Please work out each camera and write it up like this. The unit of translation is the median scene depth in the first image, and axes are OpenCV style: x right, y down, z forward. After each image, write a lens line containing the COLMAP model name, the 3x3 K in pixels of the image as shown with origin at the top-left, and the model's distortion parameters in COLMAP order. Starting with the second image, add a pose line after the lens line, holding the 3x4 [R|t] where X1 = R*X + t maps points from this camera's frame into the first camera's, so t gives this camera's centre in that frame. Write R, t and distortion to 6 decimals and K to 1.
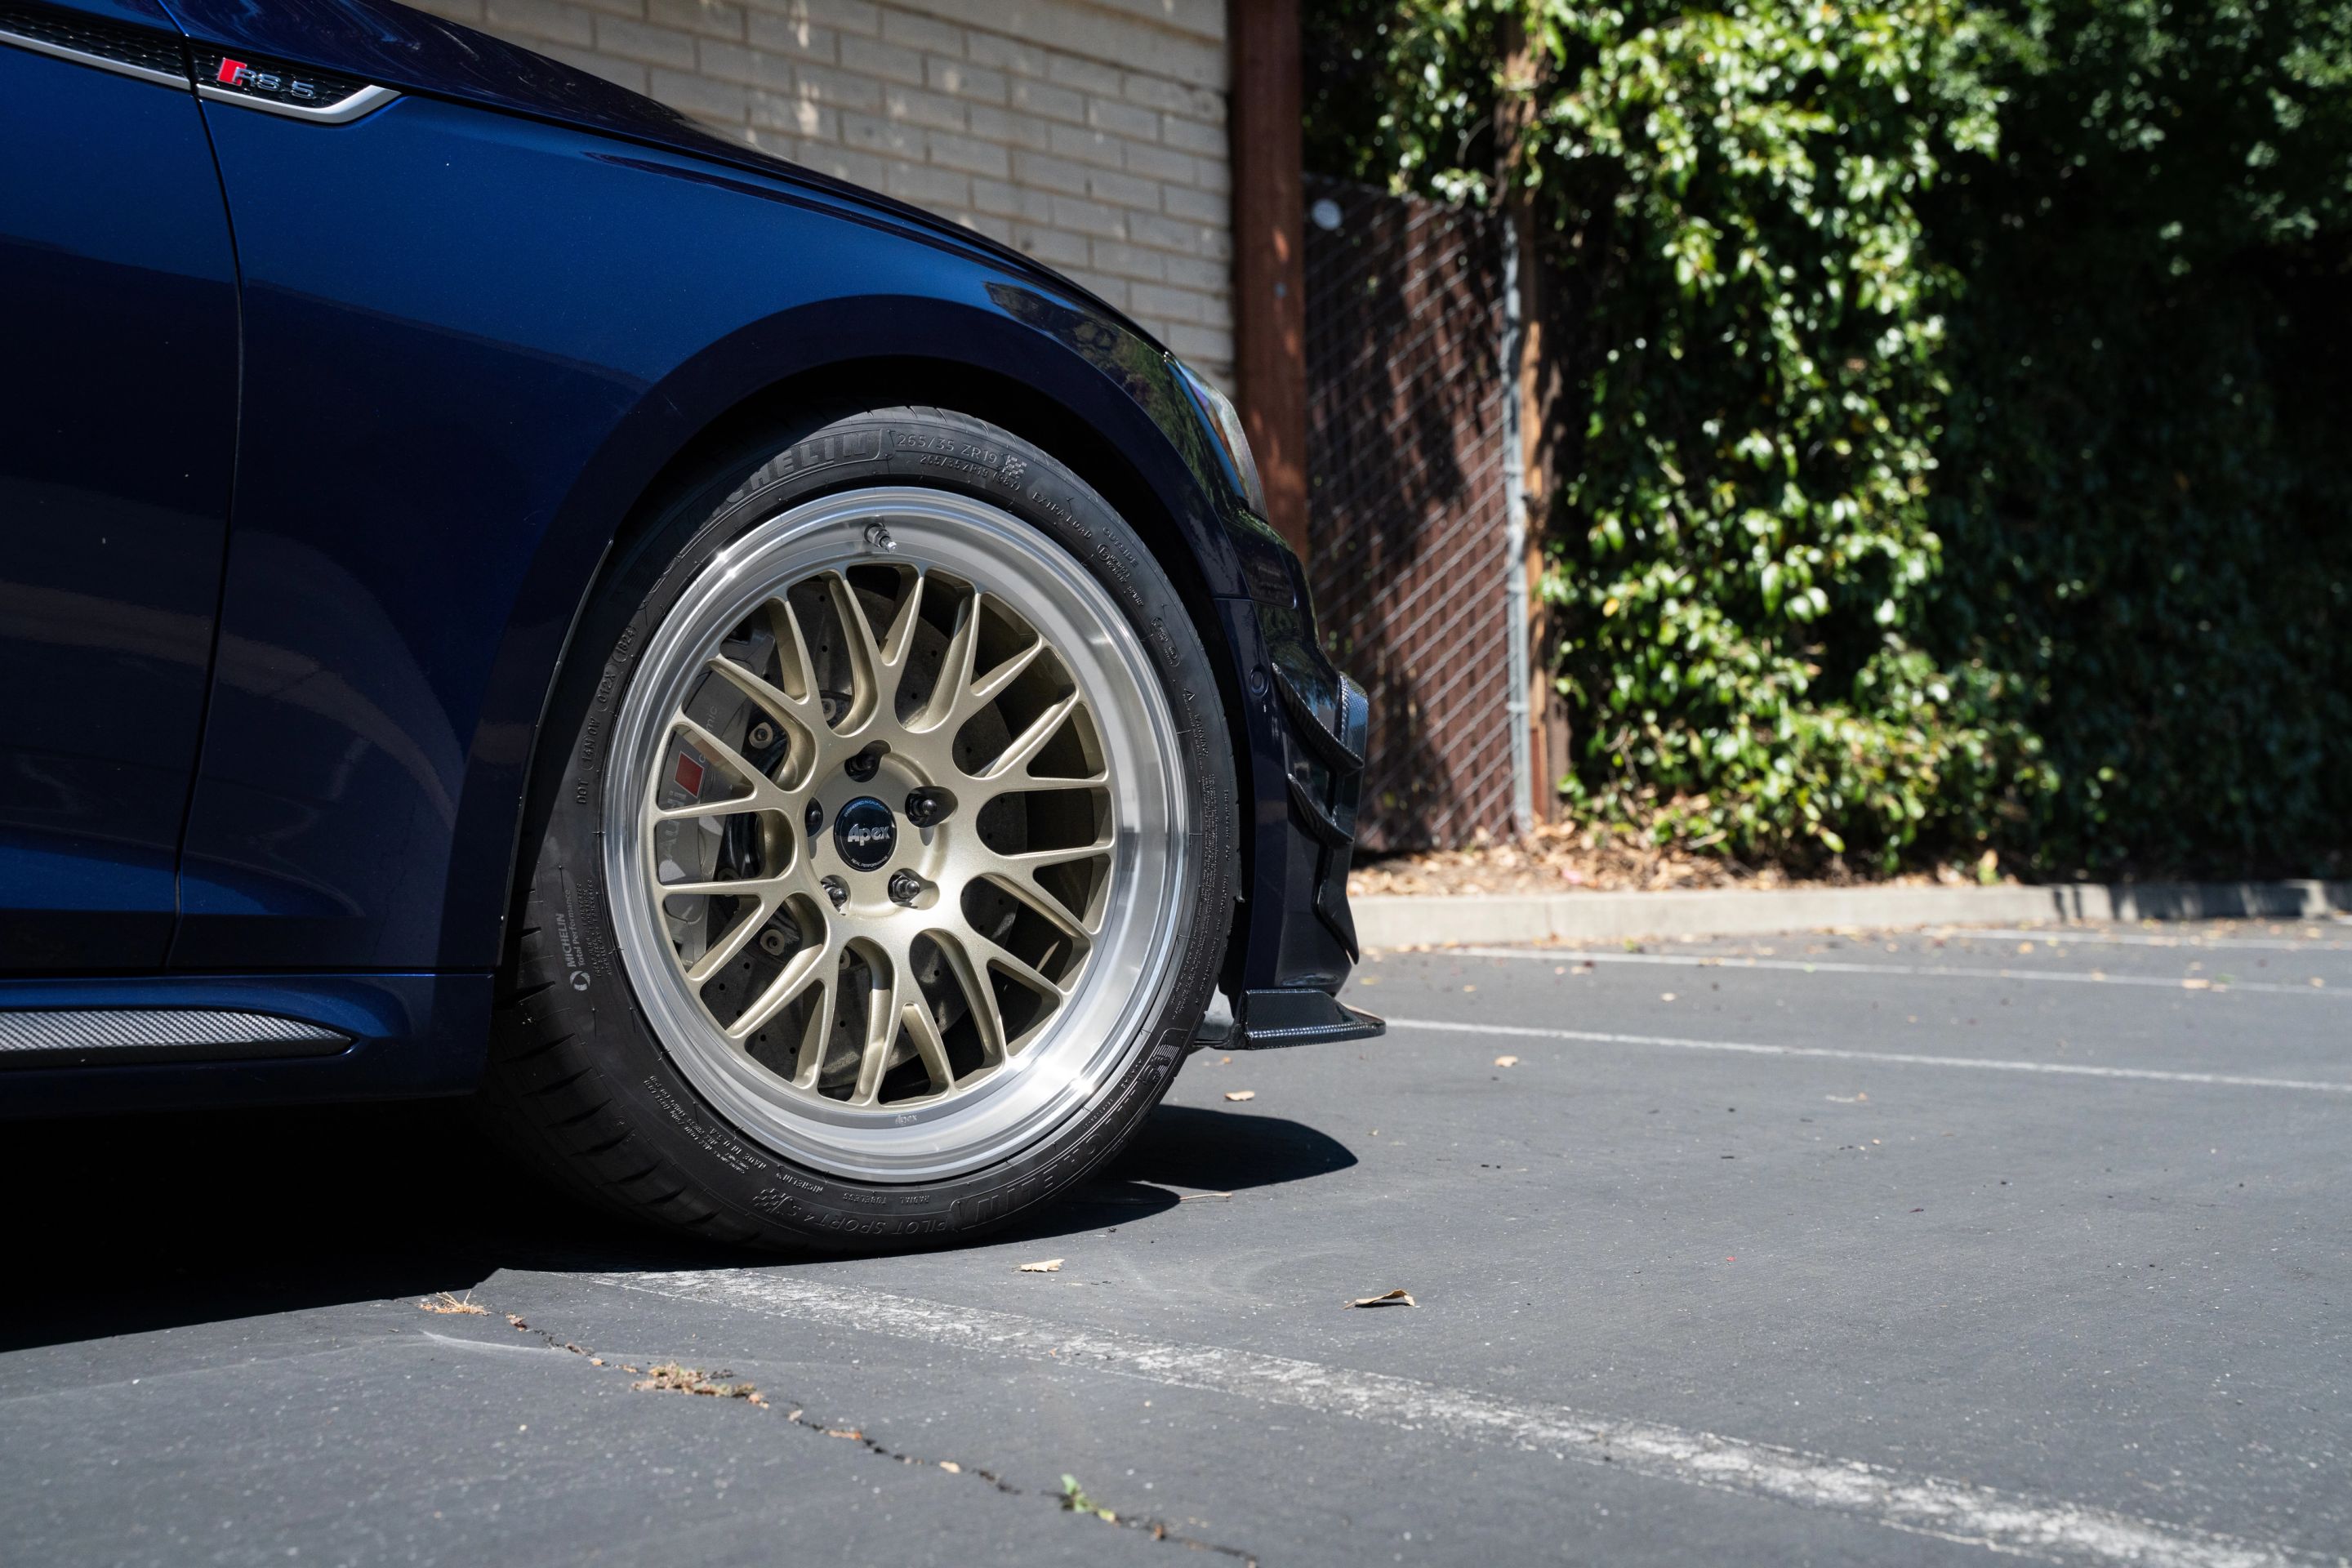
lens RADIAL K [[2847.1, 0, 1176.0], [0, 2847.1, 784.0], [0, 0, 1]] dist [0.003875, 0.187802]
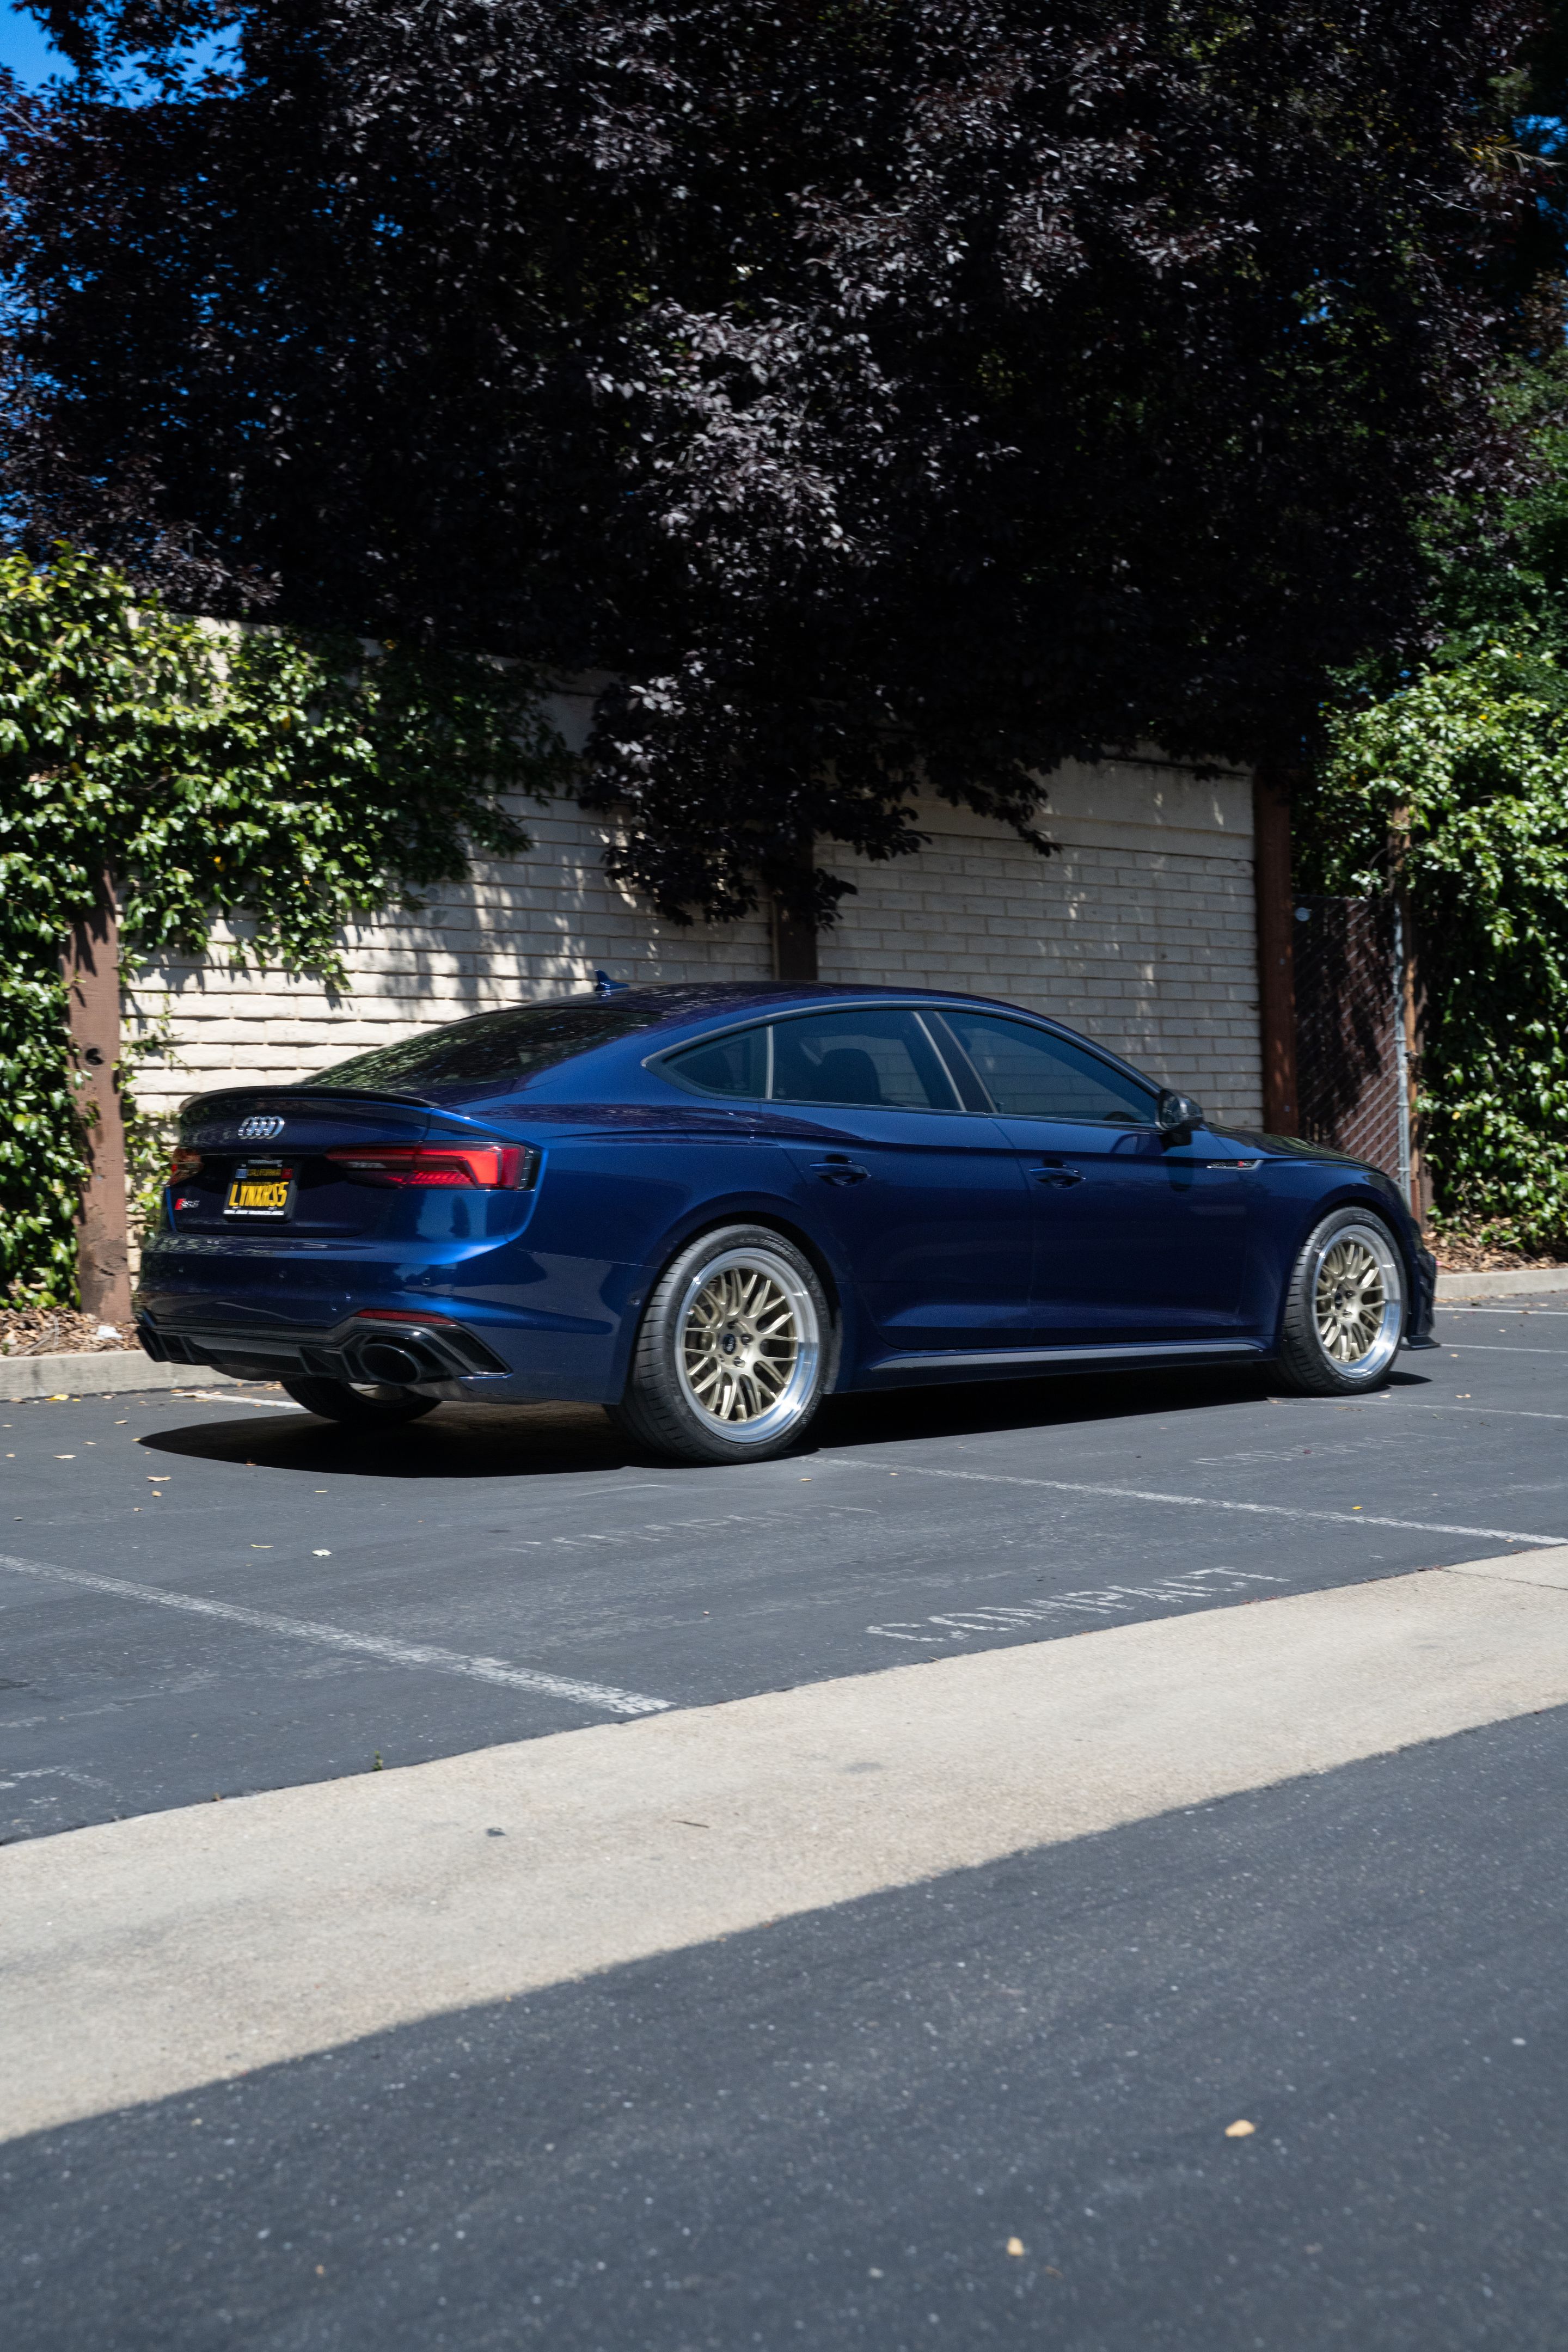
lens RADIAL K [[2652.6, 0, 694.3], [0, 2652.6, 1219.9], [0, 0, 1]] dist [-0.037678, 0.019464]
pose [[0.994209, -0.013357, -0.106633, -0.191704], [0.017268, 0.999208, 0.035840, -0.079863], [0.106069, -0.037474, 0.993652, -0.927038]]
